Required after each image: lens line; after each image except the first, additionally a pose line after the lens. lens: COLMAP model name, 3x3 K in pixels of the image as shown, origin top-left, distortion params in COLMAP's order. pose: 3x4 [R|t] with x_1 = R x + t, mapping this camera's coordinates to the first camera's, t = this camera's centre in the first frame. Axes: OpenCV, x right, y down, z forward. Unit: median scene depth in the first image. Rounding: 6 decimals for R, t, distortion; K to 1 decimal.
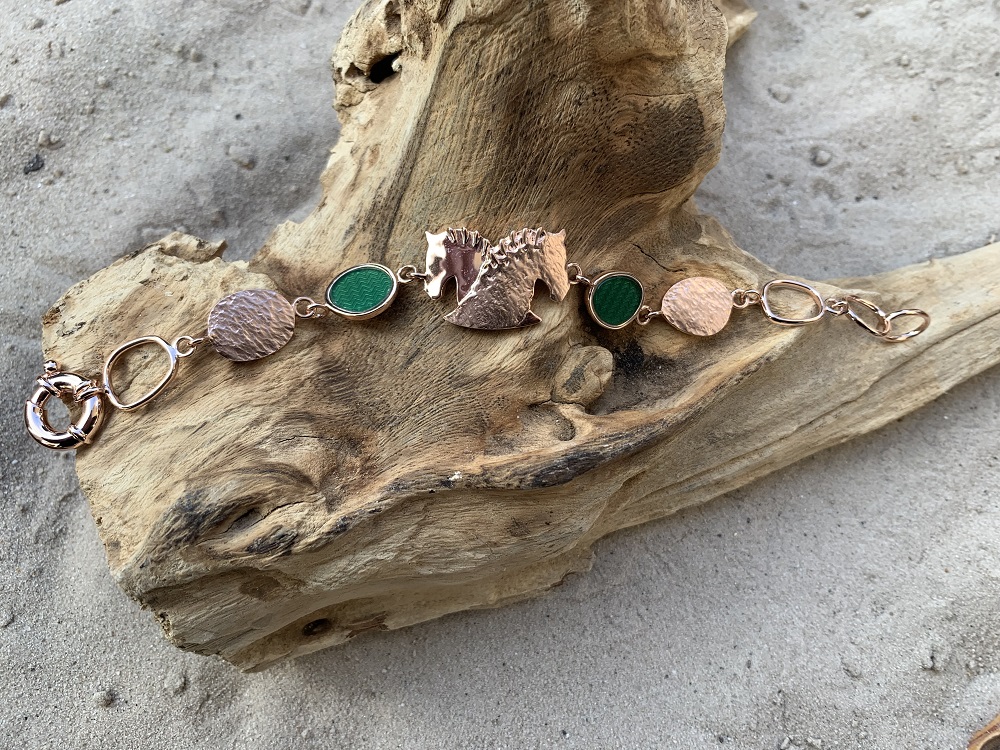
lens RADIAL K [[752.7, 0, 497.6], [0, 752.7, 376.7], [0, 0, 1]] dist [-0.006850, -0.004723]
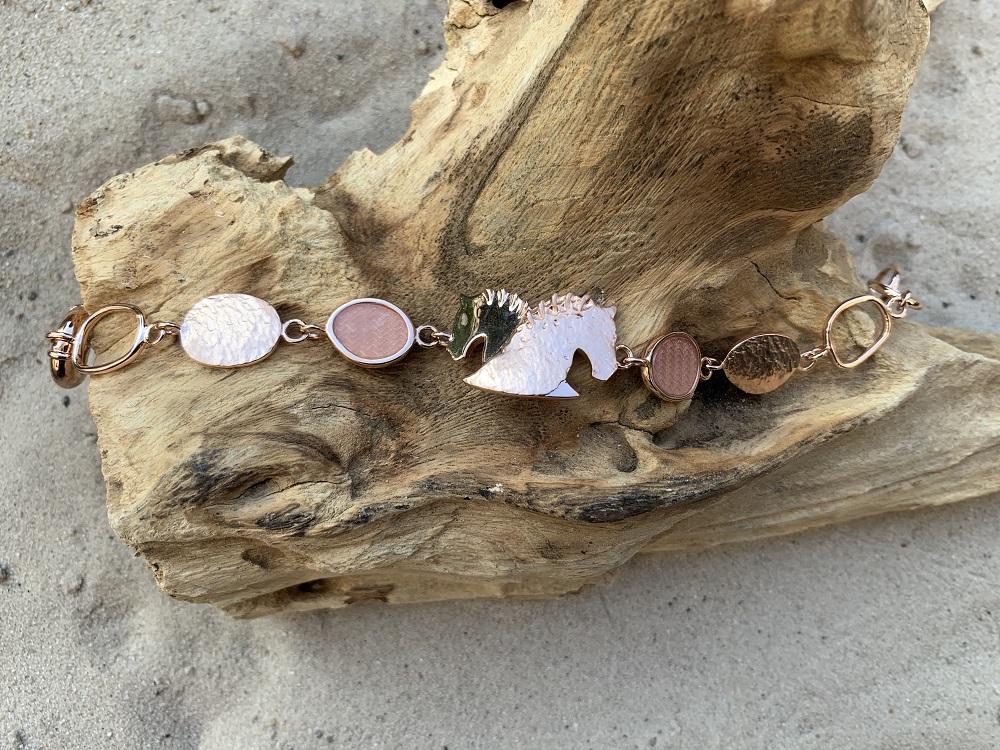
lens RADIAL K [[761.7, 0, 504.7], [0, 761.7, 376.0], [0, 0, 1]] dist [-0.023822, 0.007634]
pose [[0.976927, 0.213115, -0.014010, -0.058869], [-0.209518, 0.969031, 0.130693, -0.111315], [0.041429, -0.124742, 0.991324, 0.112333]]
